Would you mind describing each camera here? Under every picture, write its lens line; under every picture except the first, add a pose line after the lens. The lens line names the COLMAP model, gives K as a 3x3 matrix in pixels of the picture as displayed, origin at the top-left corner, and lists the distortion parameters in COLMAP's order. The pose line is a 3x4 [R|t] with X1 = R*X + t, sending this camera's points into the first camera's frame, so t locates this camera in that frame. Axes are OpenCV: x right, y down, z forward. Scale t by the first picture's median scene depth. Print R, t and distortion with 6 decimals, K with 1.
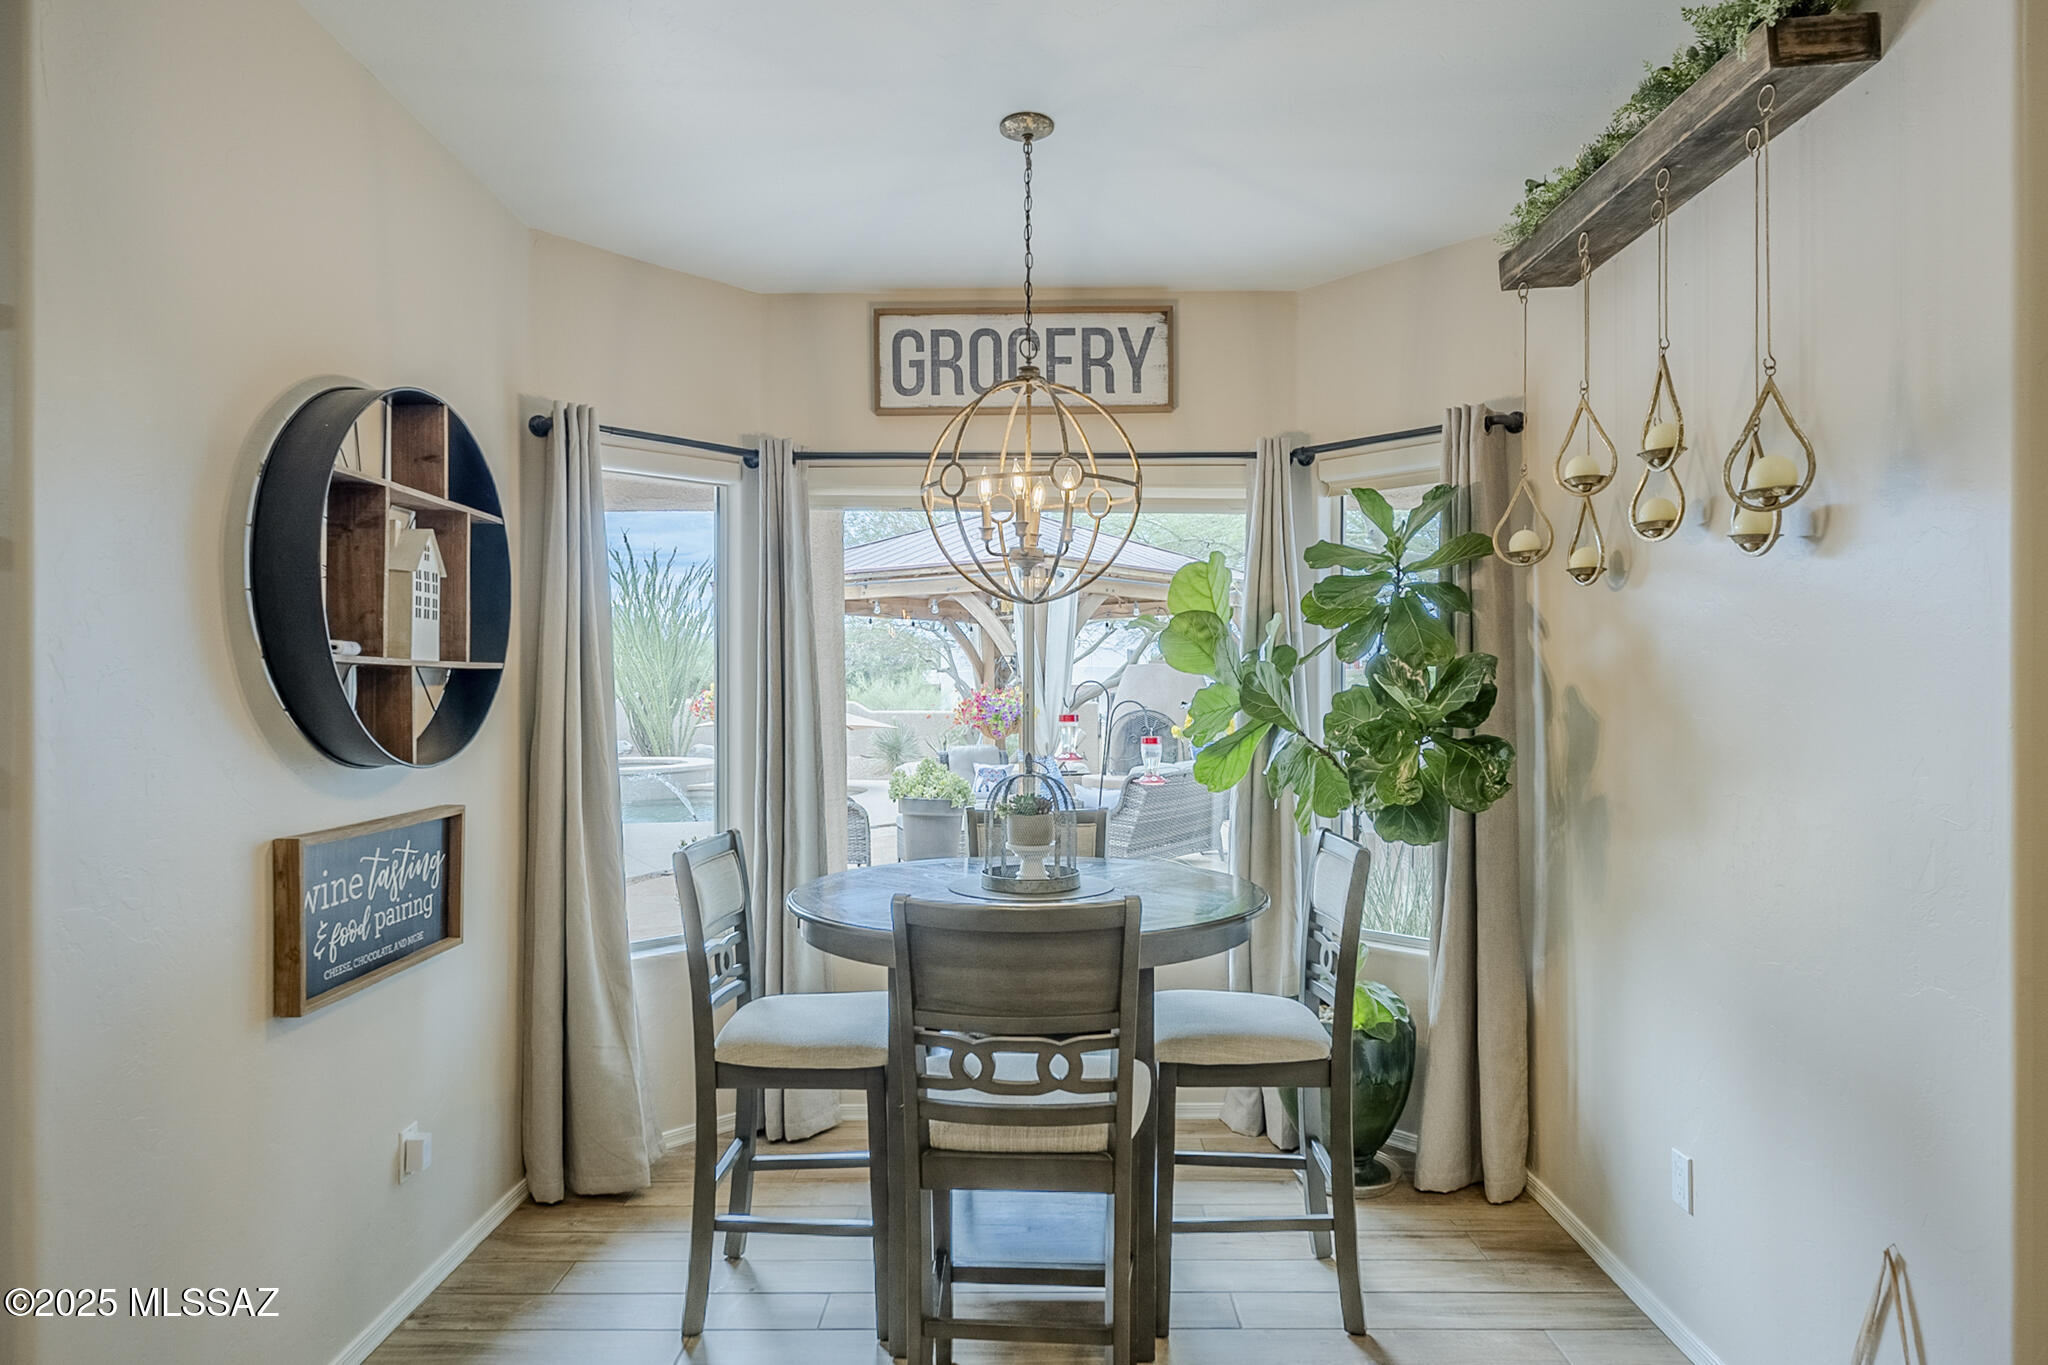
lens RADIAL K [[1201.8, 0, 1024.0], [0, 1201.8, 682.5], [0, 0, 1]] dist [-0.002043, -0.000232]
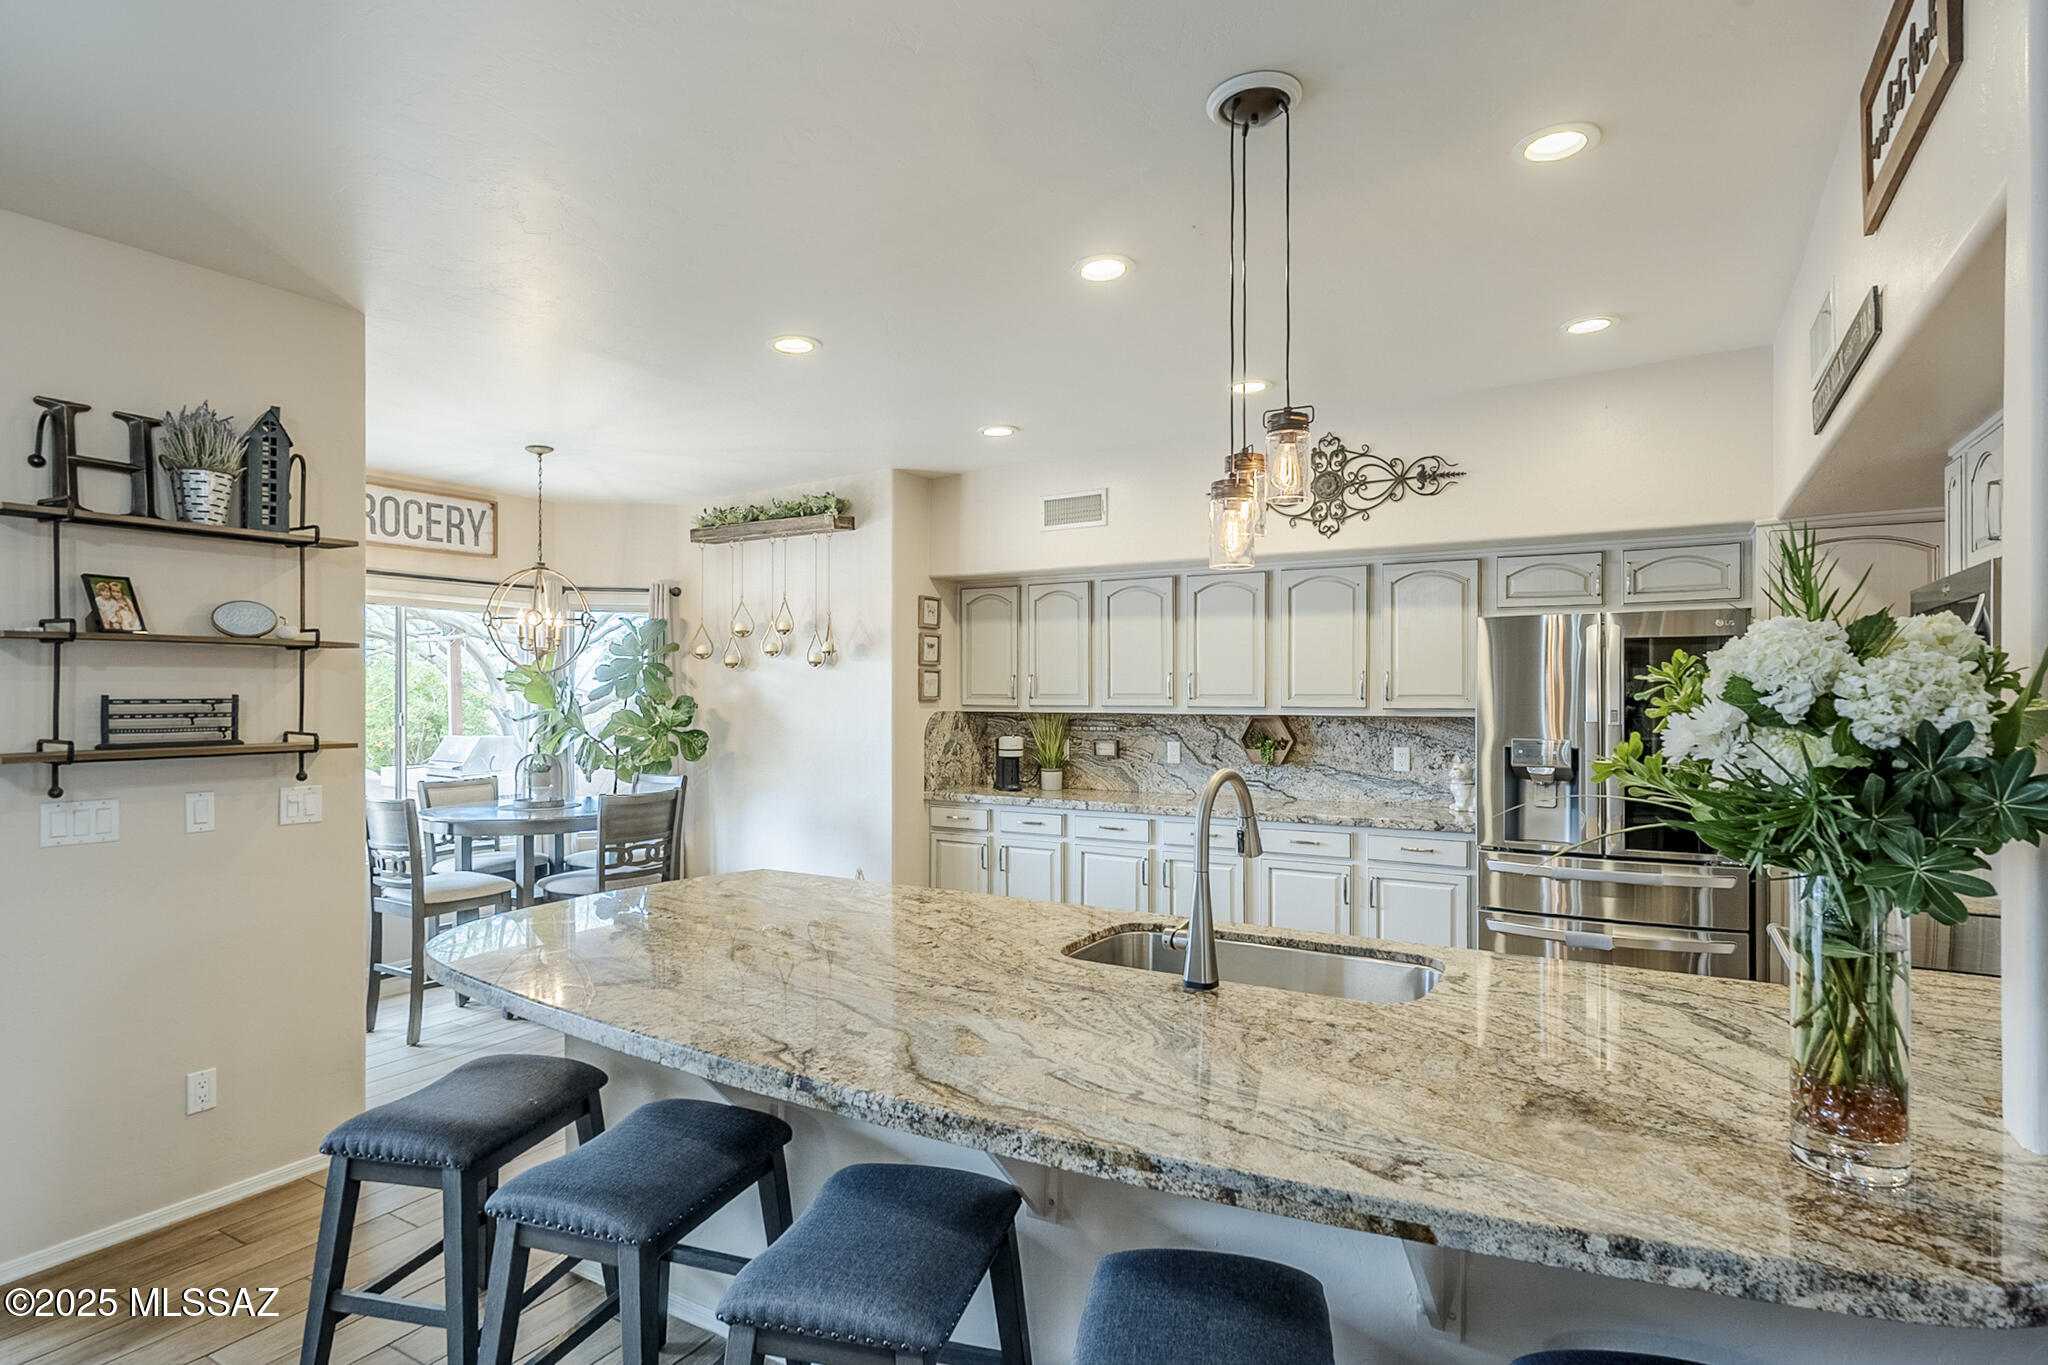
lens RADIAL K [[1043.2, 0, 1024.0], [0, 1043.2, 682.5], [0, 0, 1]] dist [0.000140, 0.000012]
pose [[0.508382, 0.010772, 0.861064, -0.824306], [0.001700, 0.999907, -0.013513, -0.016732], [-0.861130, 0.008334, 0.508317, -0.483885]]
